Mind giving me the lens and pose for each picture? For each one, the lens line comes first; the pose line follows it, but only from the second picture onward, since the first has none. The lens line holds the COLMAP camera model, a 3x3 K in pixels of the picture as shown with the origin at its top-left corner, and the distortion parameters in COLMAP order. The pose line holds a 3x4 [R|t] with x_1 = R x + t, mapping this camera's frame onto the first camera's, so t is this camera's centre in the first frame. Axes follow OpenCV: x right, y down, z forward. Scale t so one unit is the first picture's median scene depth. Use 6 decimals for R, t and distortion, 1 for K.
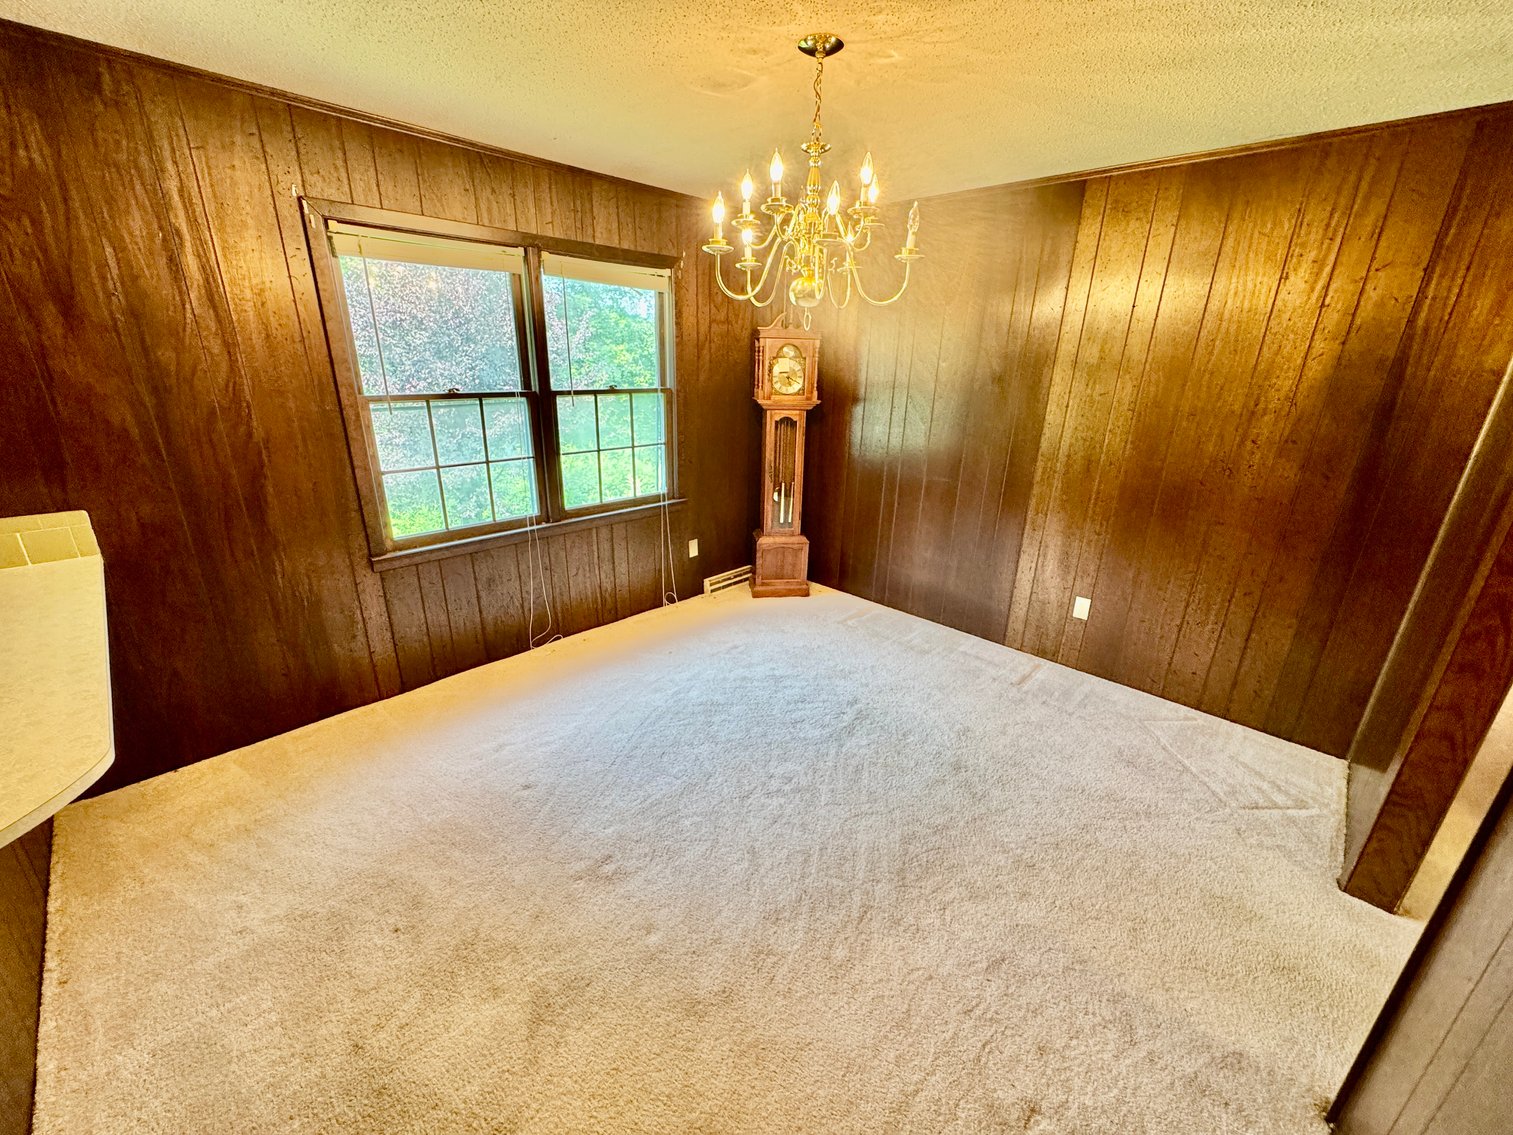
lens RADIAL K [[607.5, 0, 753.5], [0, 607.5, 566.0], [0, 0, 1]] dist [0.000913, -0.000147]
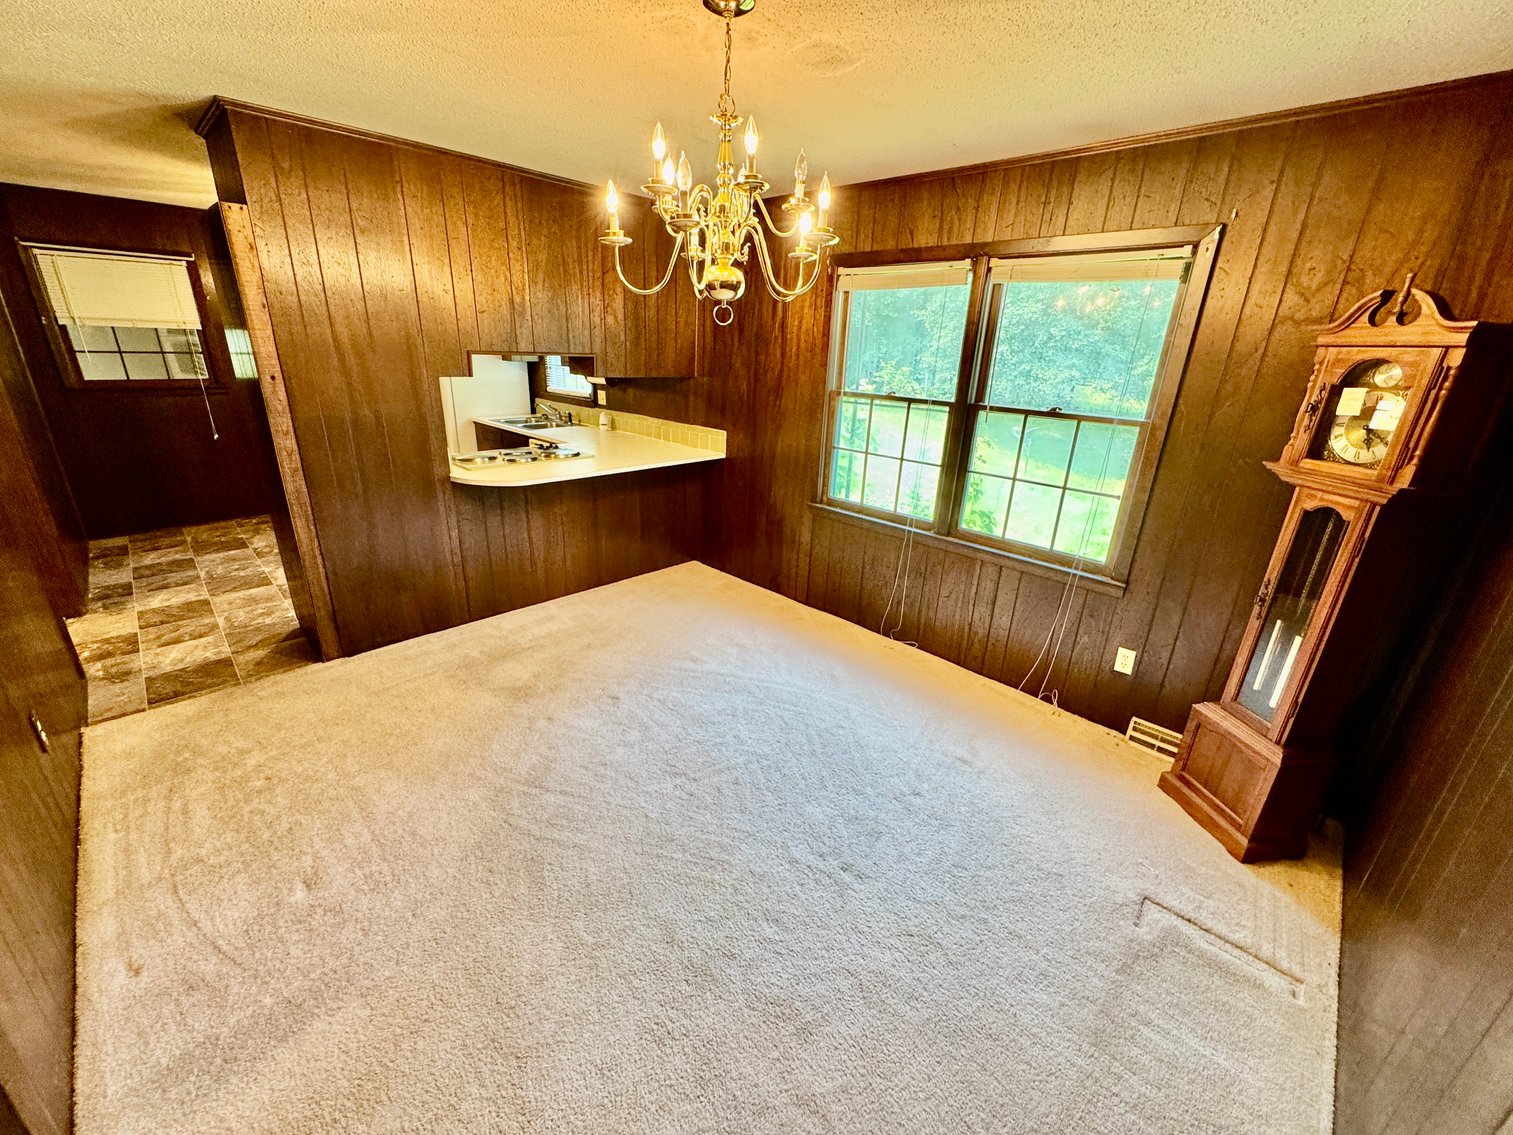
lens RADIAL K [[607.5, 0, 753.5], [0, 607.5, 566.0], [0, 0, 1]] dist [0.000913, -0.000147]
pose [[-0.004064, 0.317150, -0.948367, 0.607155], [-0.373333, 0.879322, 0.295660, -0.200207], [0.927688, 0.355259, 0.114829, 0.607305]]
